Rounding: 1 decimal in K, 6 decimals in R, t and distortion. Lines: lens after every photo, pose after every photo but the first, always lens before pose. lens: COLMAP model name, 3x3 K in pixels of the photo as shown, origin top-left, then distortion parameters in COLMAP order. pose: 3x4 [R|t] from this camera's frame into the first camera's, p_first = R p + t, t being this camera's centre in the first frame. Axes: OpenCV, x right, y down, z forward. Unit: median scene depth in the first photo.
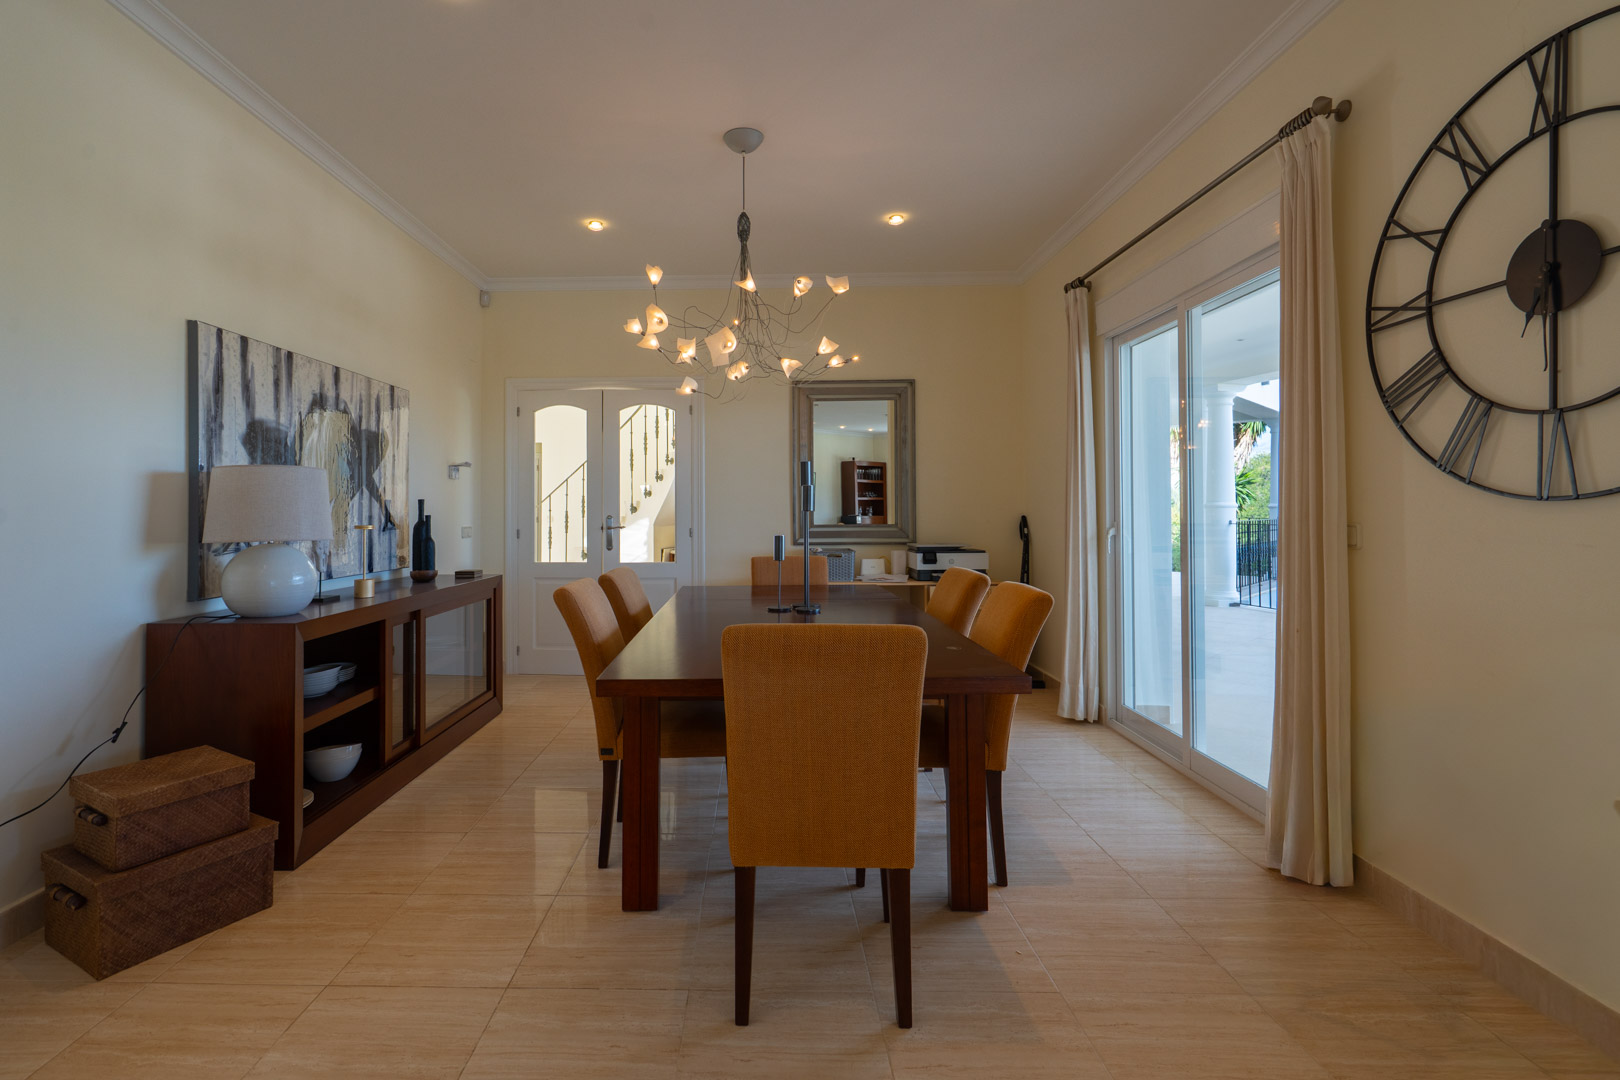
lens RADIAL K [[748.6, 0, 805.5], [0, 748.6, 513.2], [0, 0, 1]] dist [-0.002249, 0.001189]
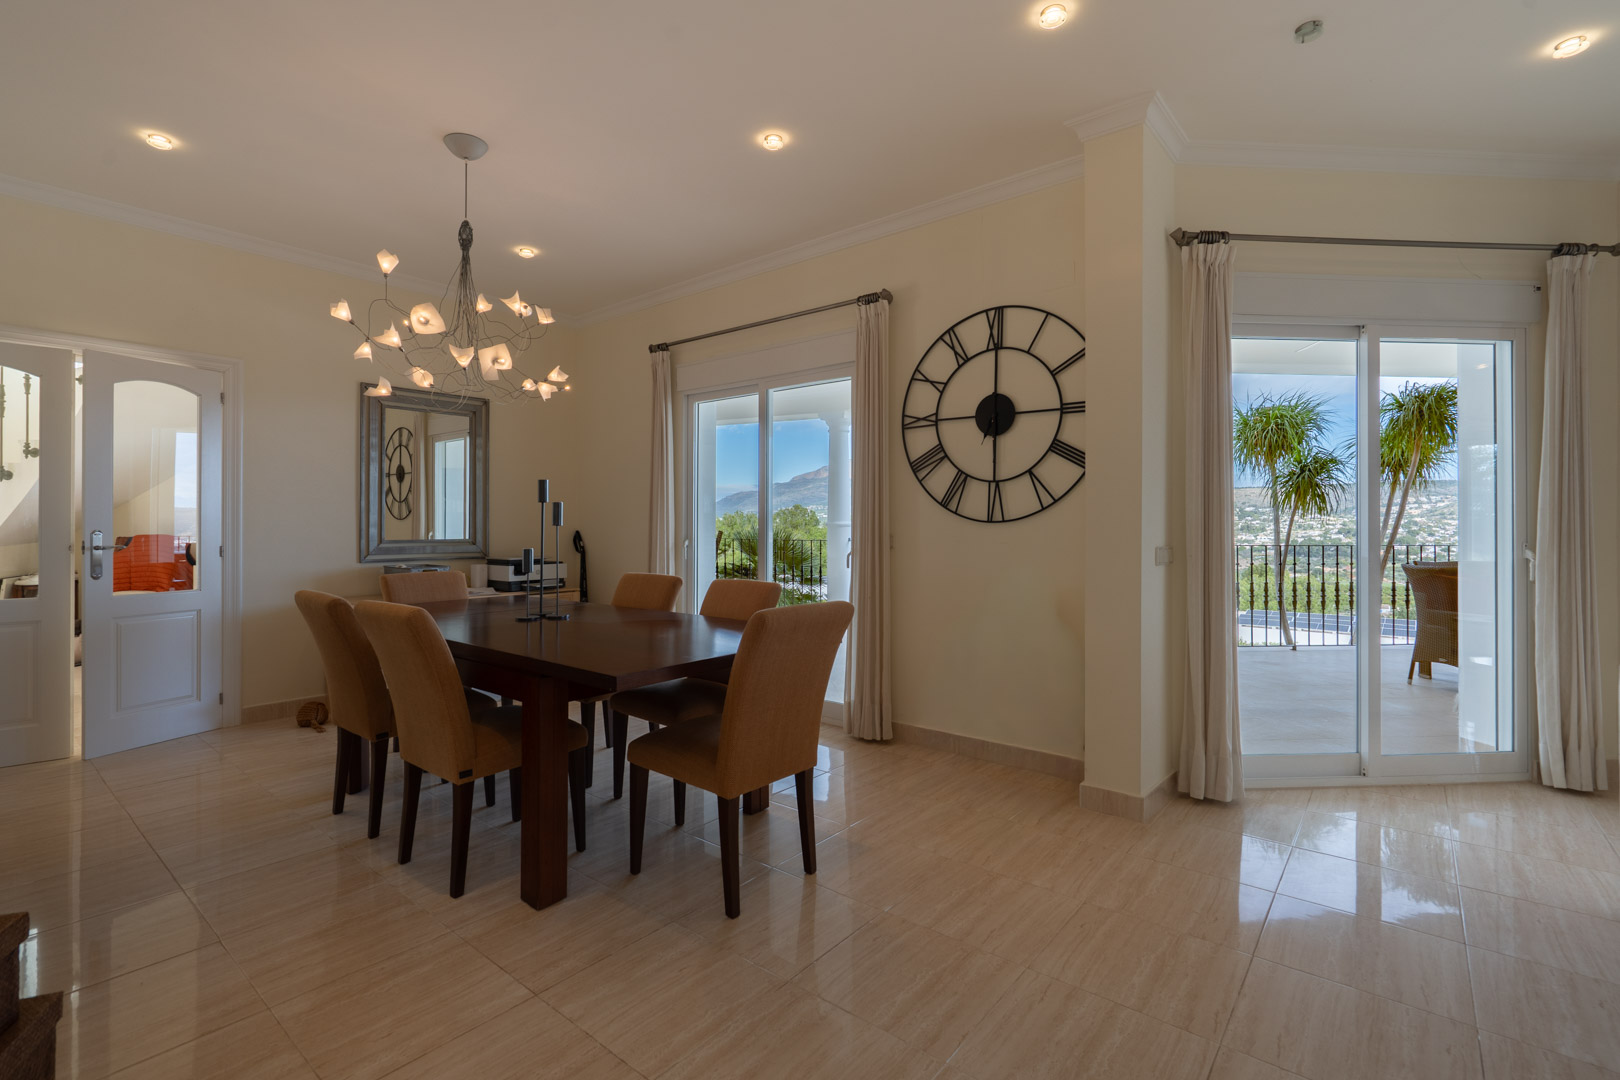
lens RADIAL K [[682.8, 0, 816.2], [0, 682.8, 534.8], [0, 0, 1]] dist [0.015006, 0.000406]
pose [[0.655069, -0.003261, 0.755562, -0.661078], [-0.003261, 0.999969, 0.007142, 0.002692], [-0.755562, -0.007142, 0.655038, 0.082713]]
